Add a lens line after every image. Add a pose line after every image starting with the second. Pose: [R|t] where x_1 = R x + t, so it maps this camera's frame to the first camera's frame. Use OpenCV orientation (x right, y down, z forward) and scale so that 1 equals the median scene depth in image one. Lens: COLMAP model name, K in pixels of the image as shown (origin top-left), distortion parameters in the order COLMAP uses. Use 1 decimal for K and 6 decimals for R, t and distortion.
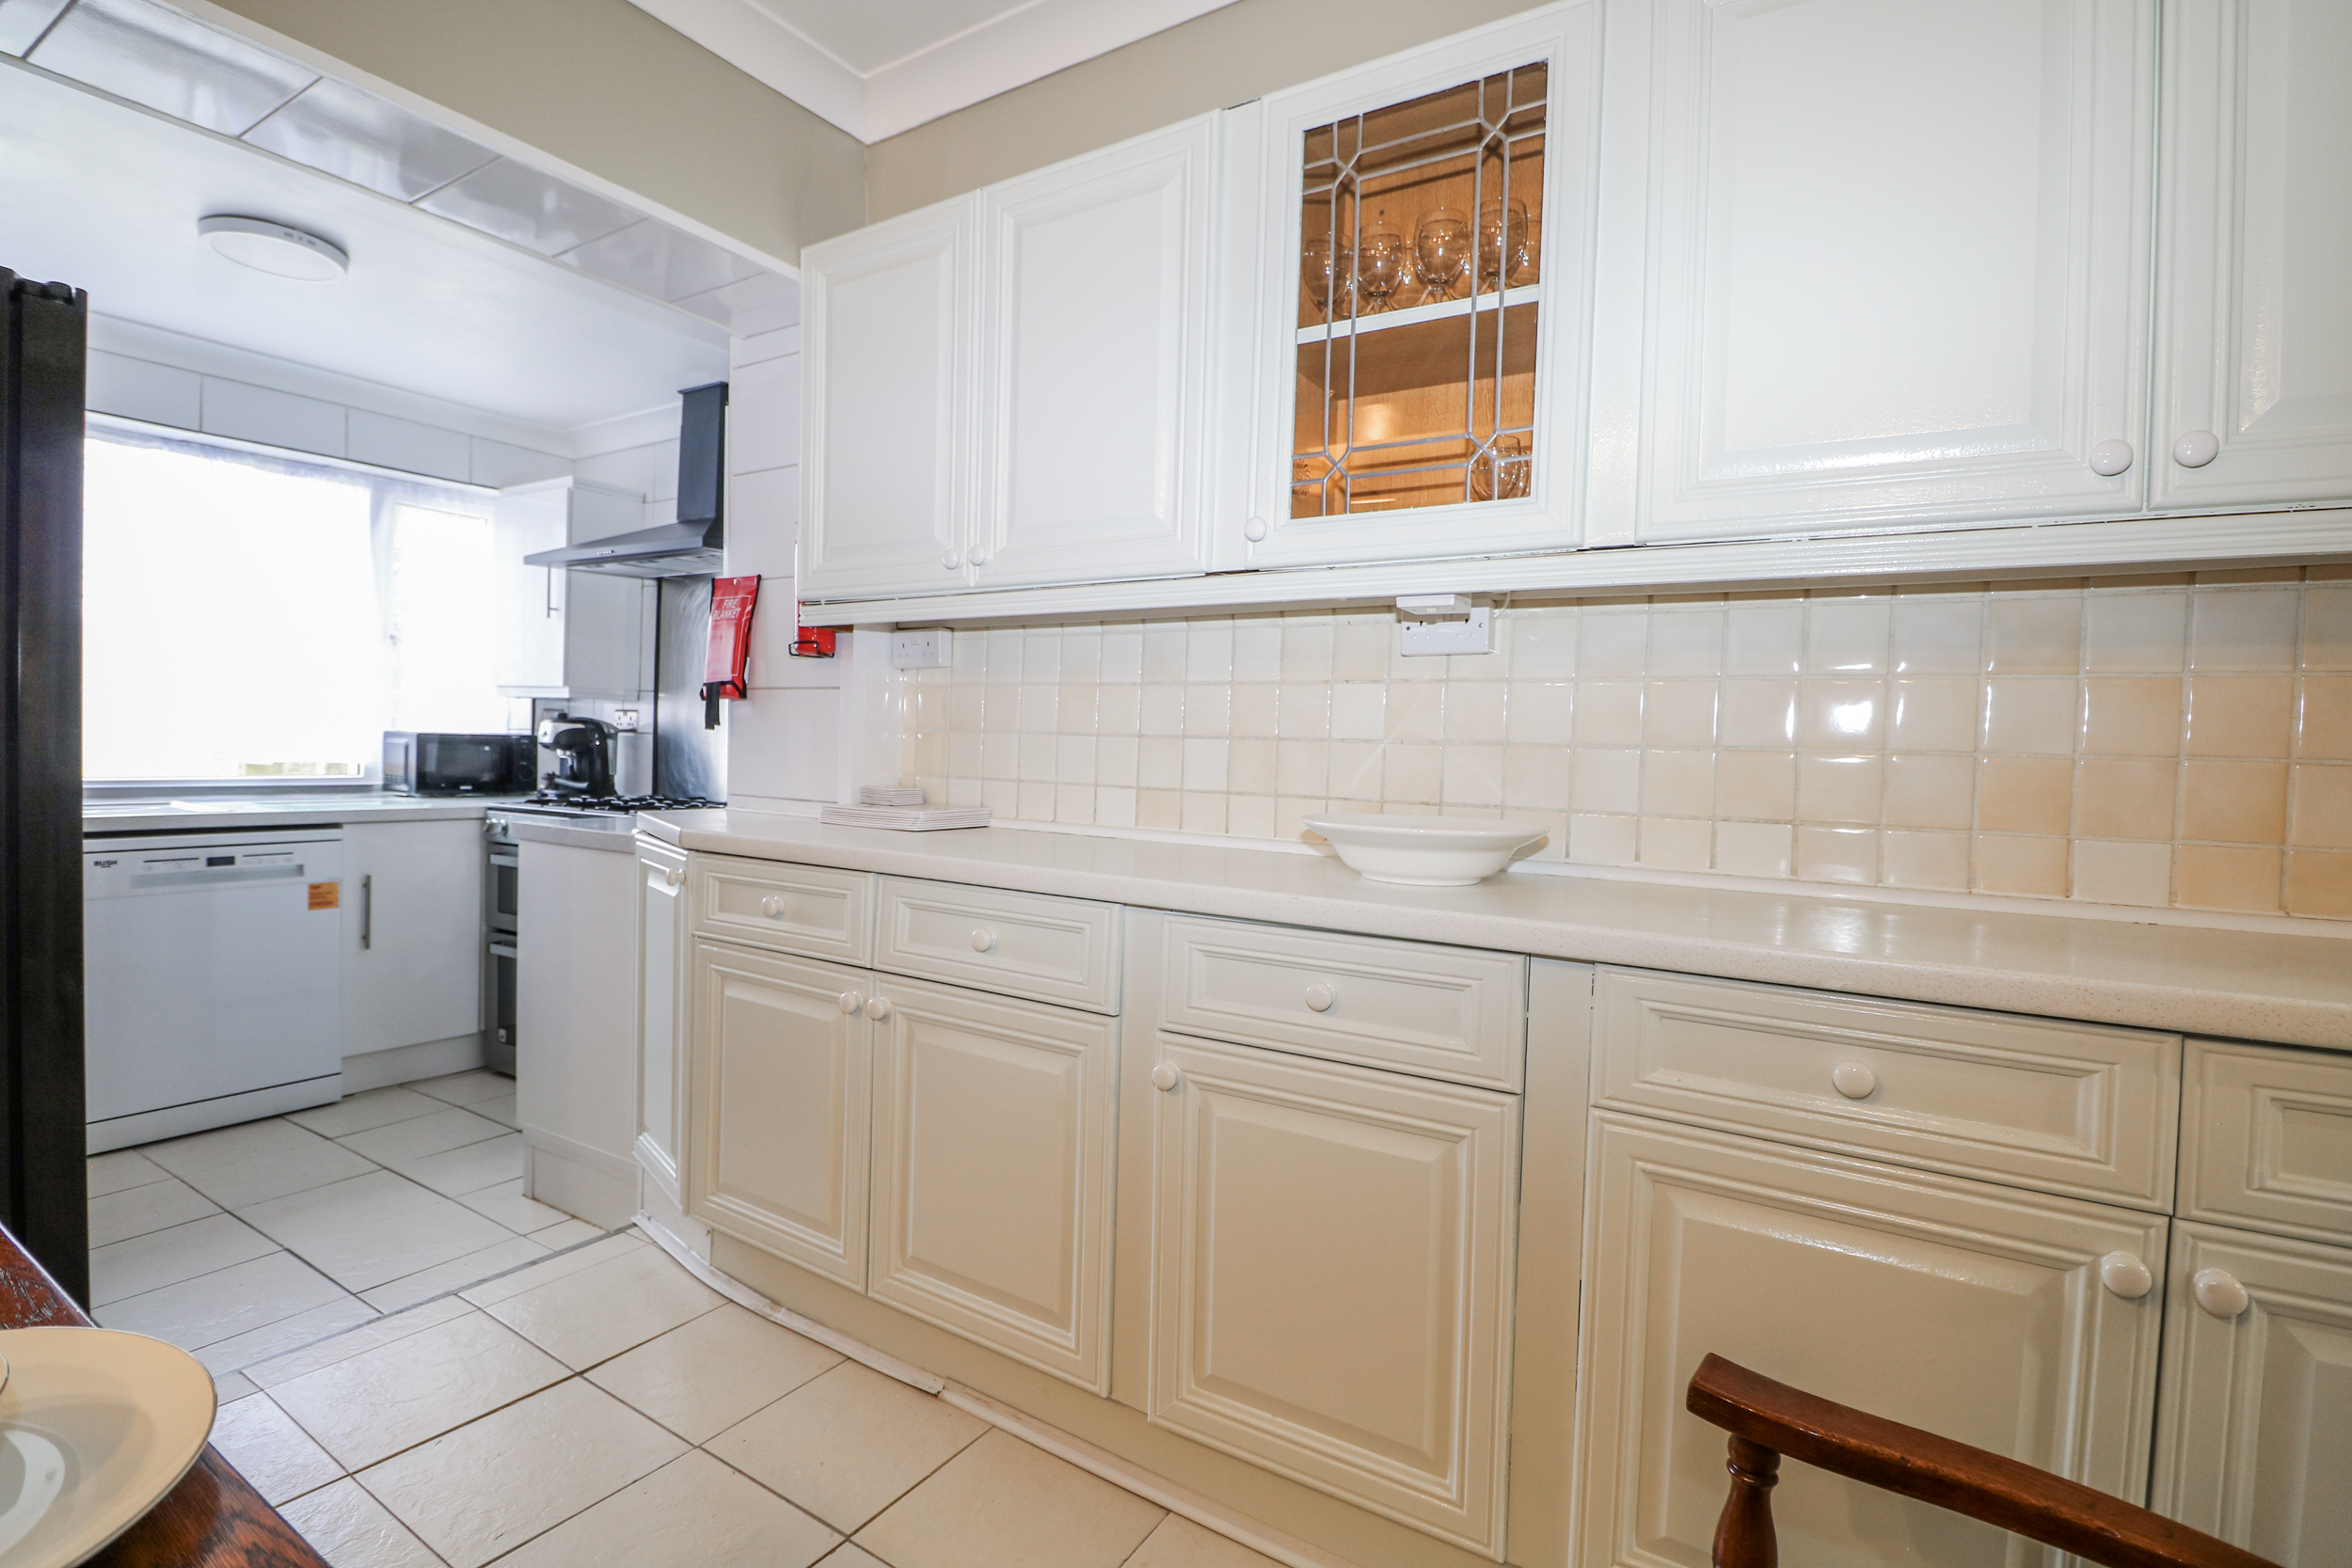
lens RADIAL K [[1063.1, 0, 1179.0], [0, 1063.1, 772.0], [0, 0, 1]] dist [-0.000174, -0.019967]
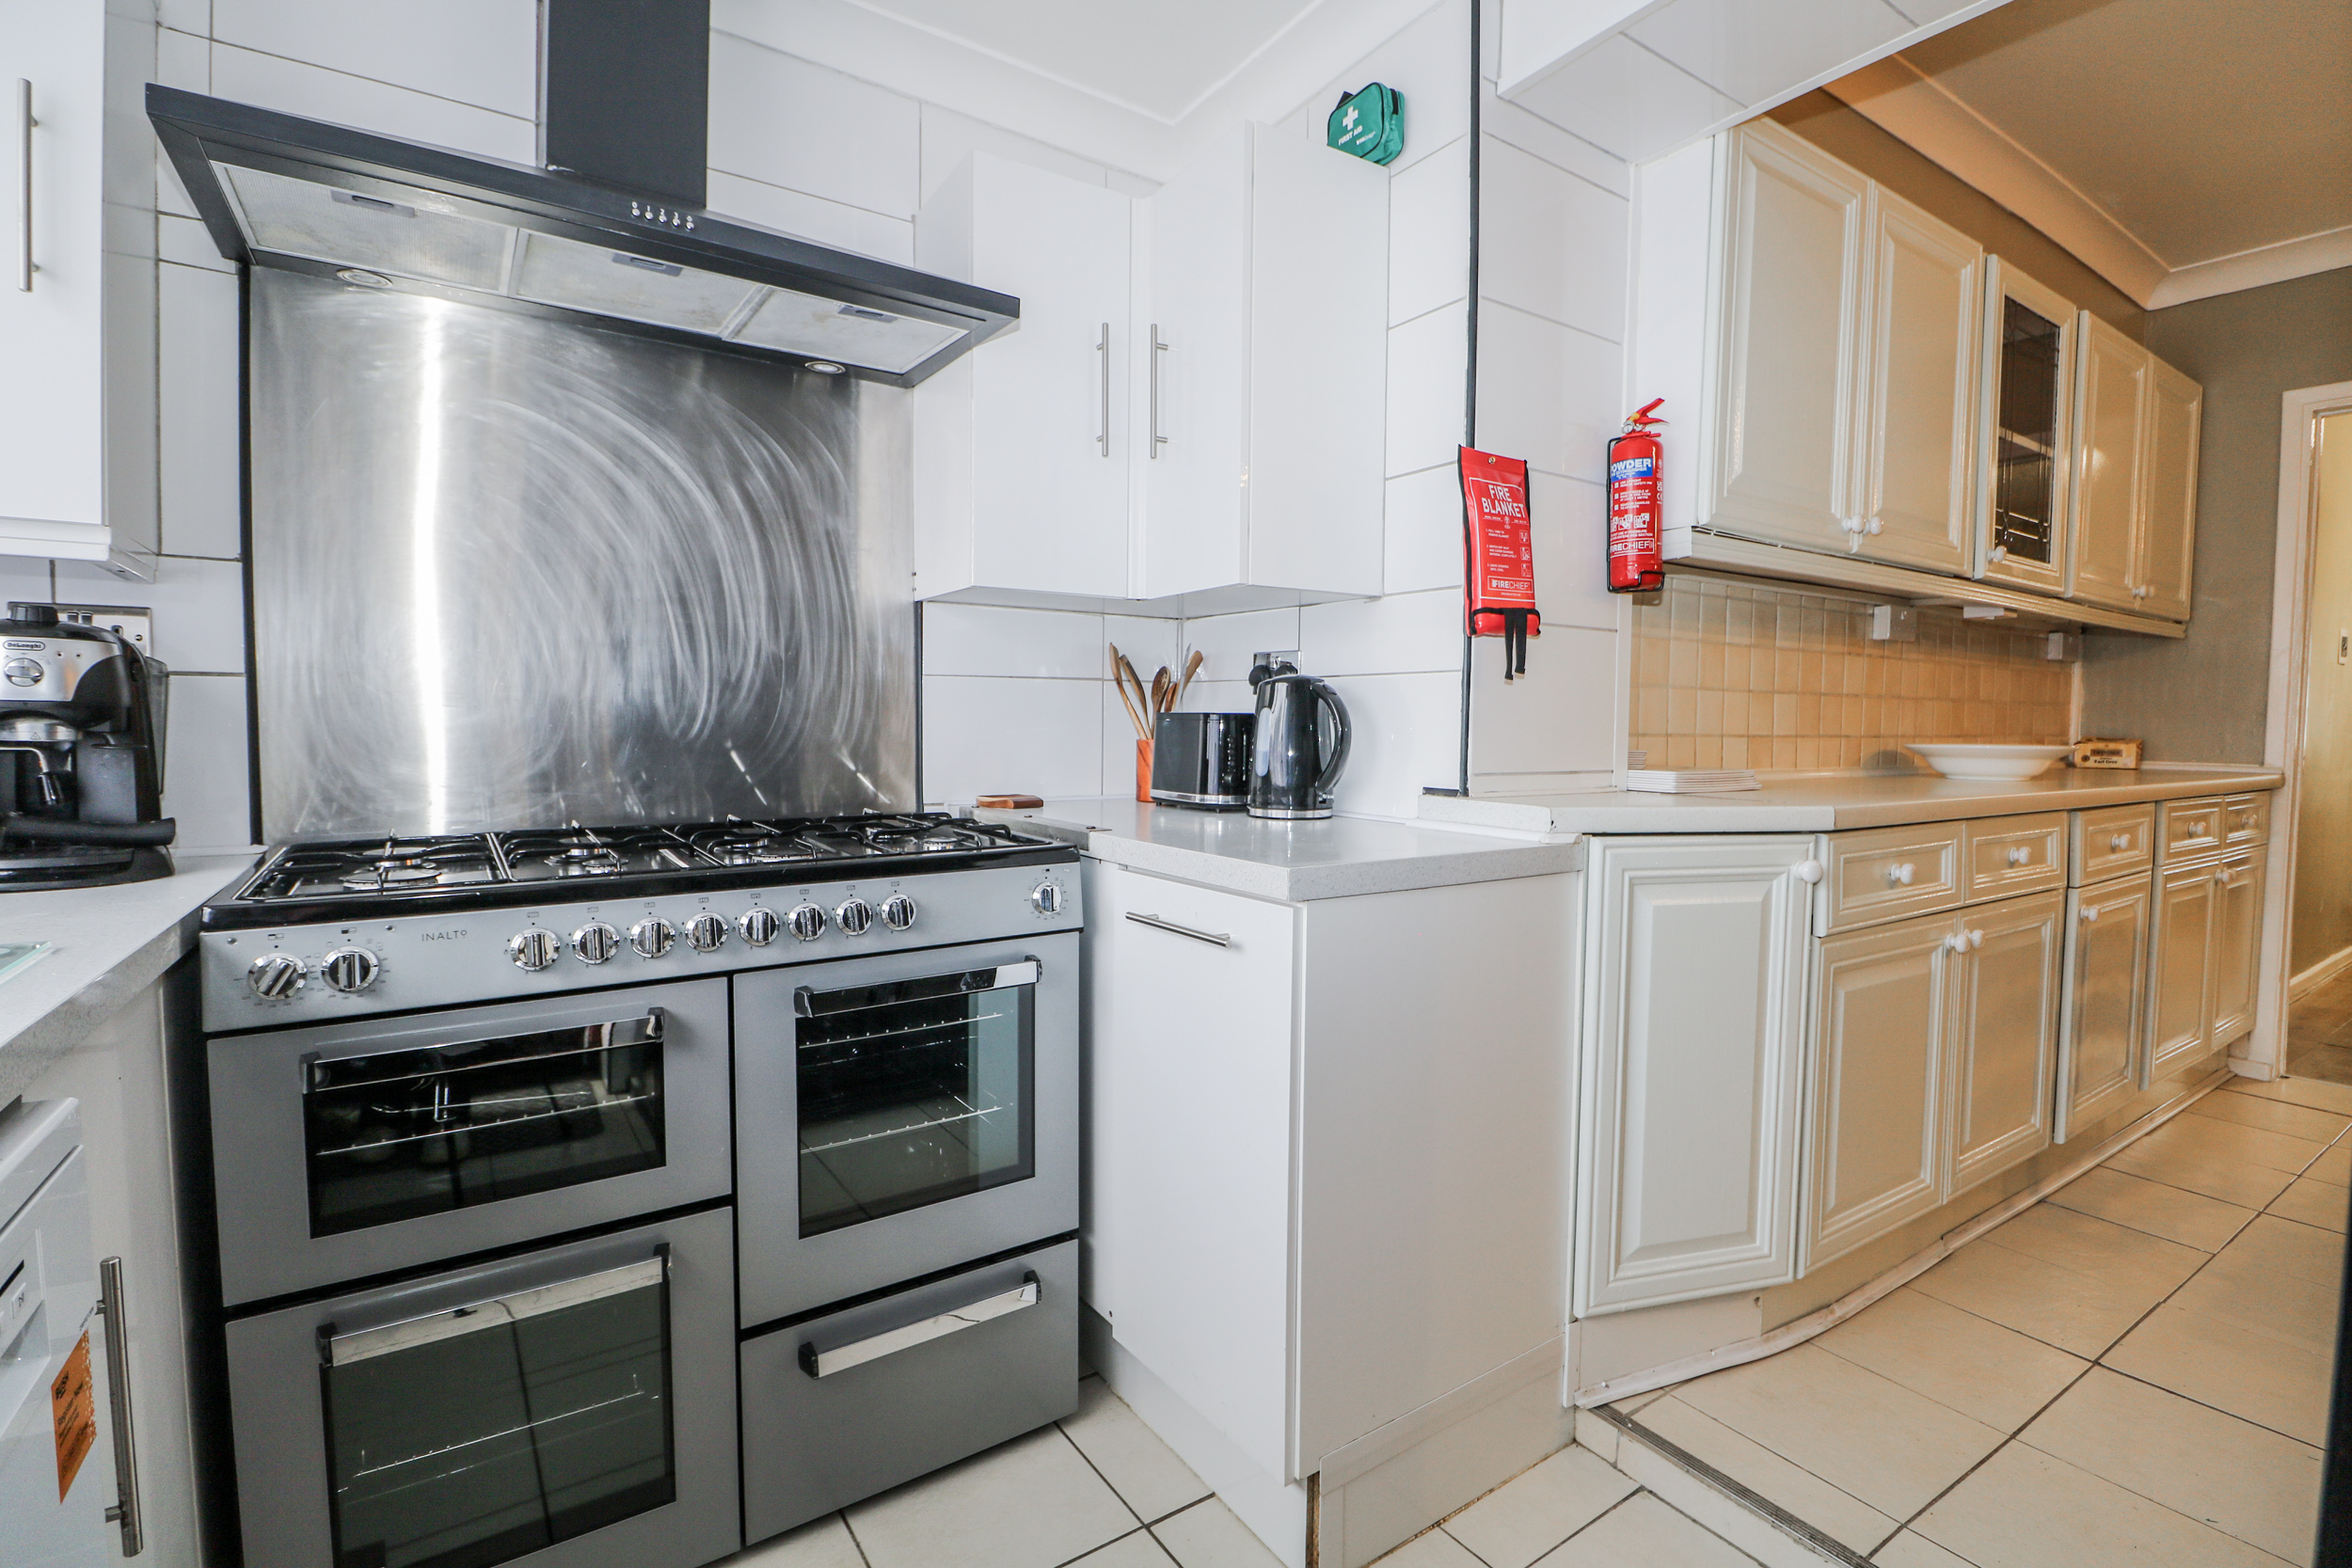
lens RADIAL K [[1063.1, 0, 1179.0], [0, 1063.1, 772.0], [0, 0, 1]] dist [-0.000174, -0.019967]
pose [[0.430121, -0.073704, 0.899758, -0.714108], [0.019796, 0.997192, 0.072222, -0.022135], [-0.902554, -0.013252, 0.430372, 0.562976]]
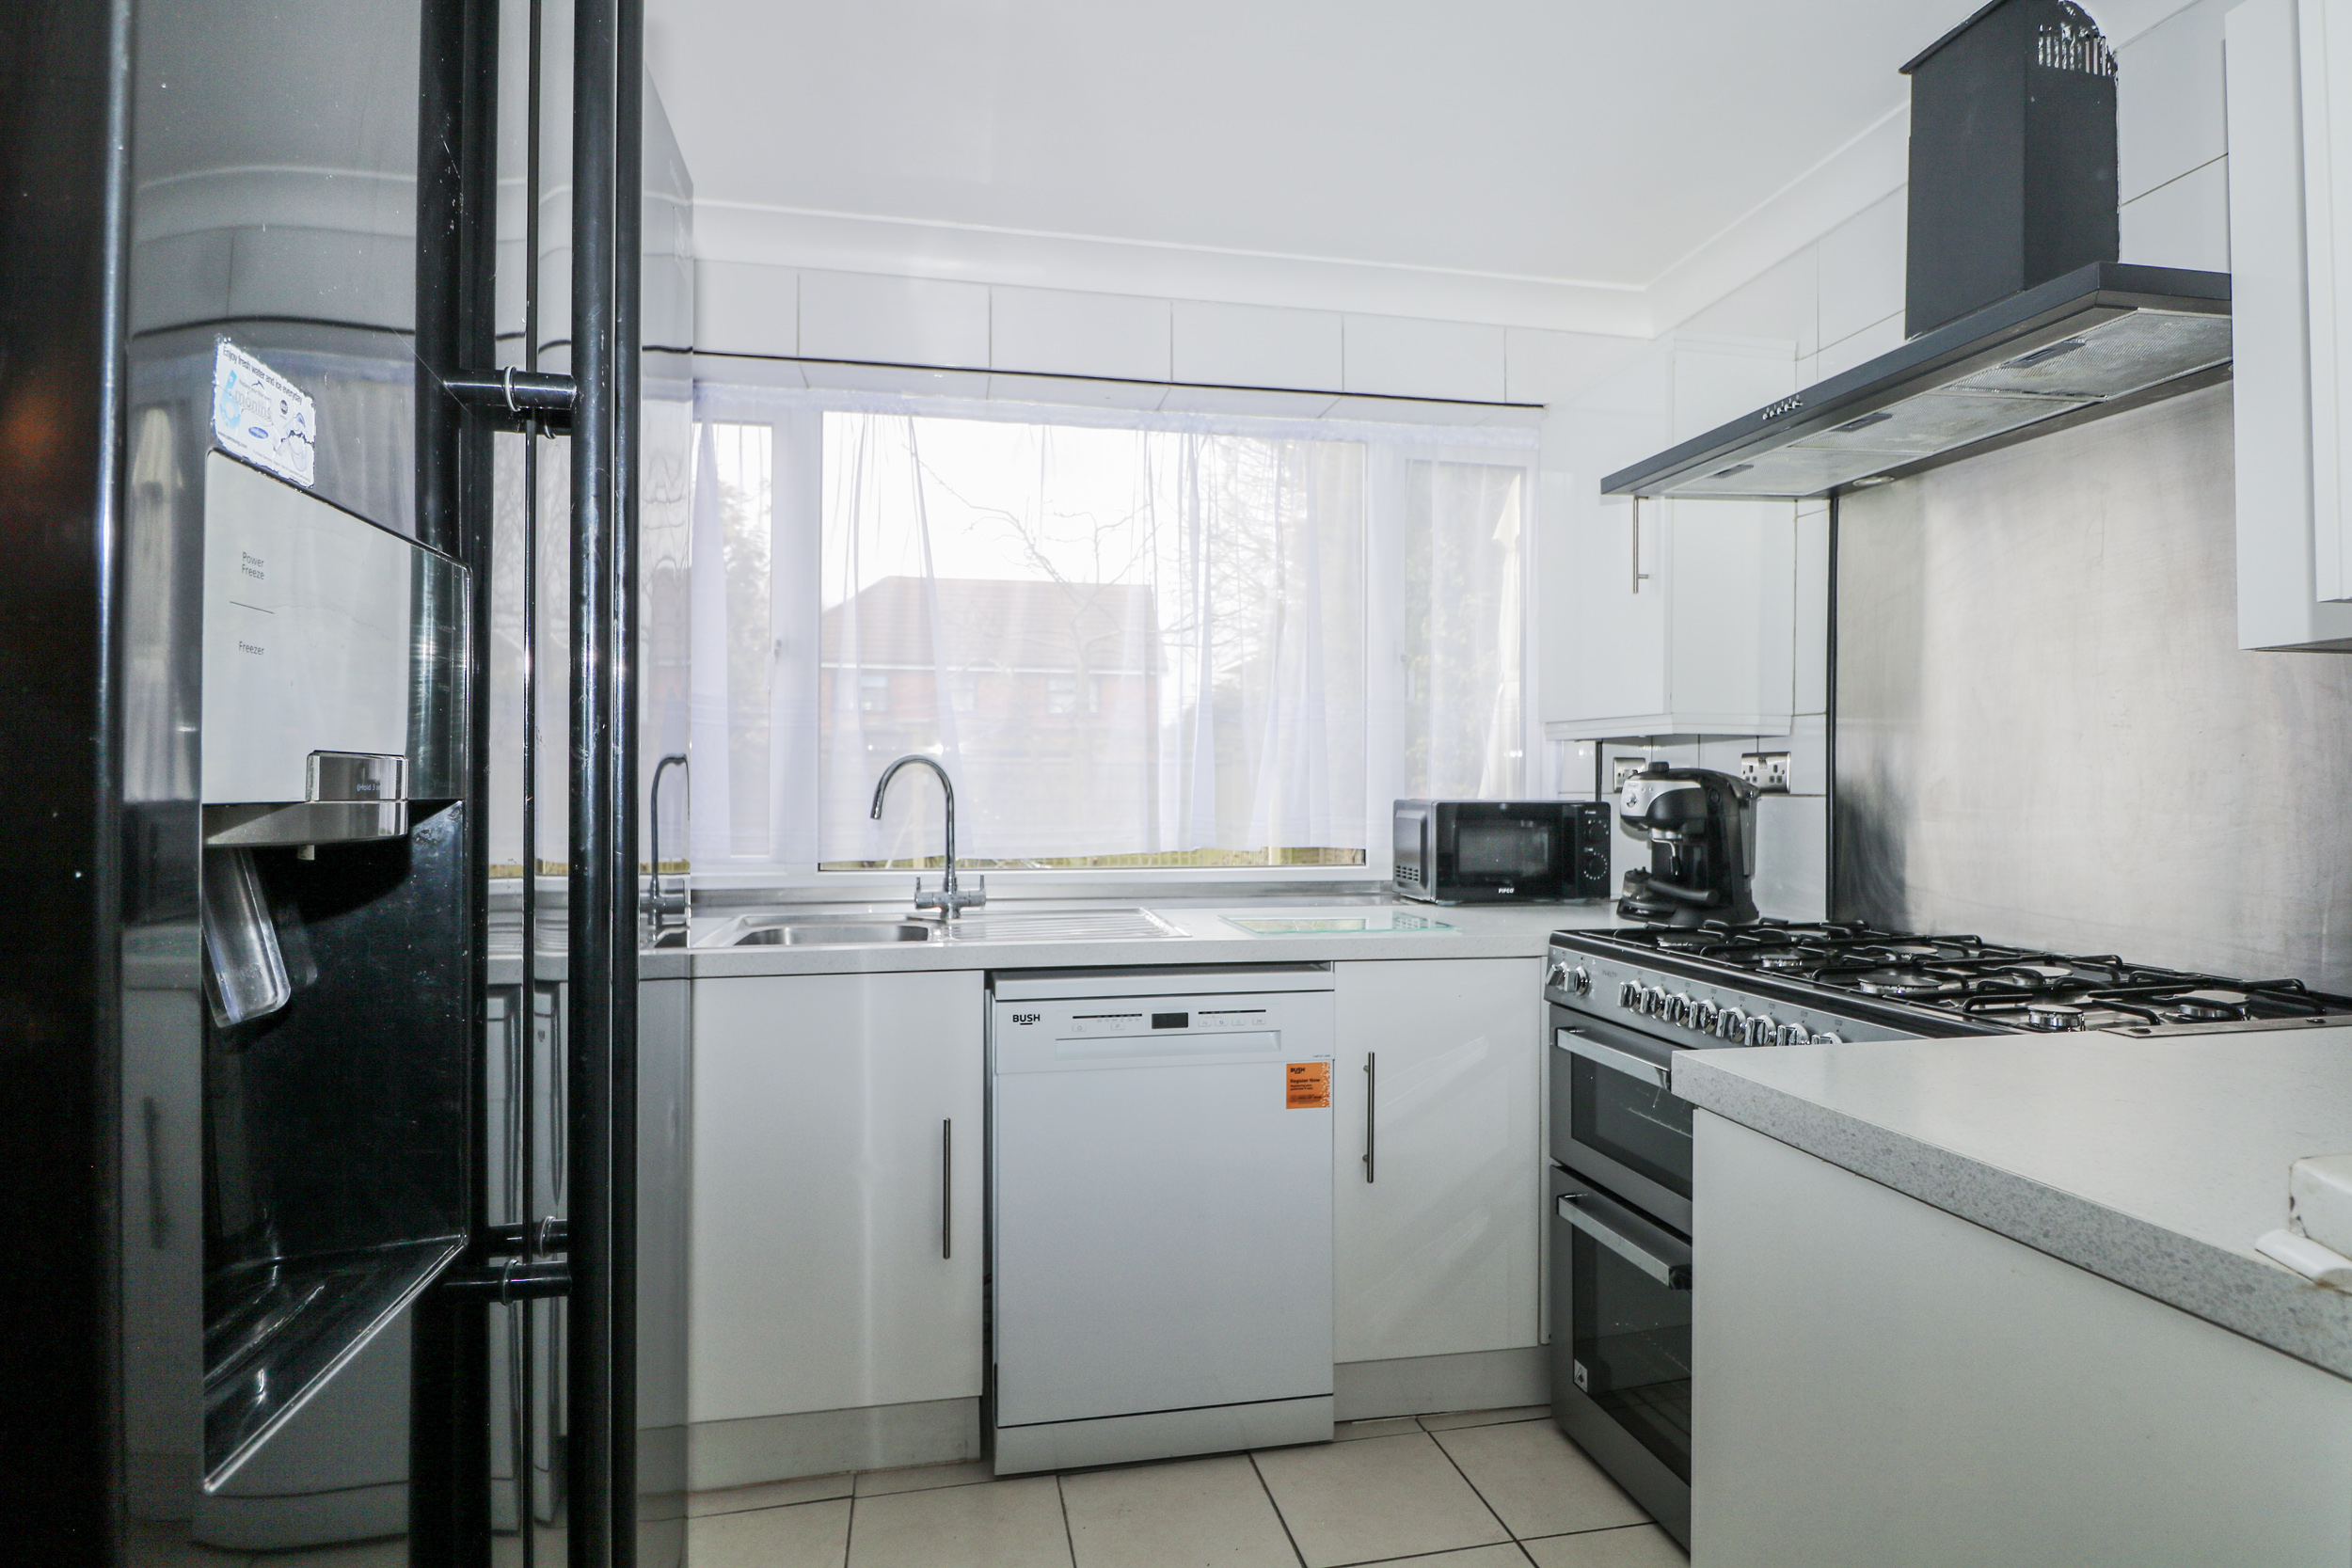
lens RADIAL K [[1163.3, 0, 1176.0], [0, 1163.3, 784.0], [0, 0, 1]] dist [0.000640, -0.000024]
pose [[0.670809, -0.025712, -0.741184, -0.301013], [-0.000631, 0.999379, -0.035241, -0.022844], [0.741630, 0.024108, 0.670376, 0.405857]]
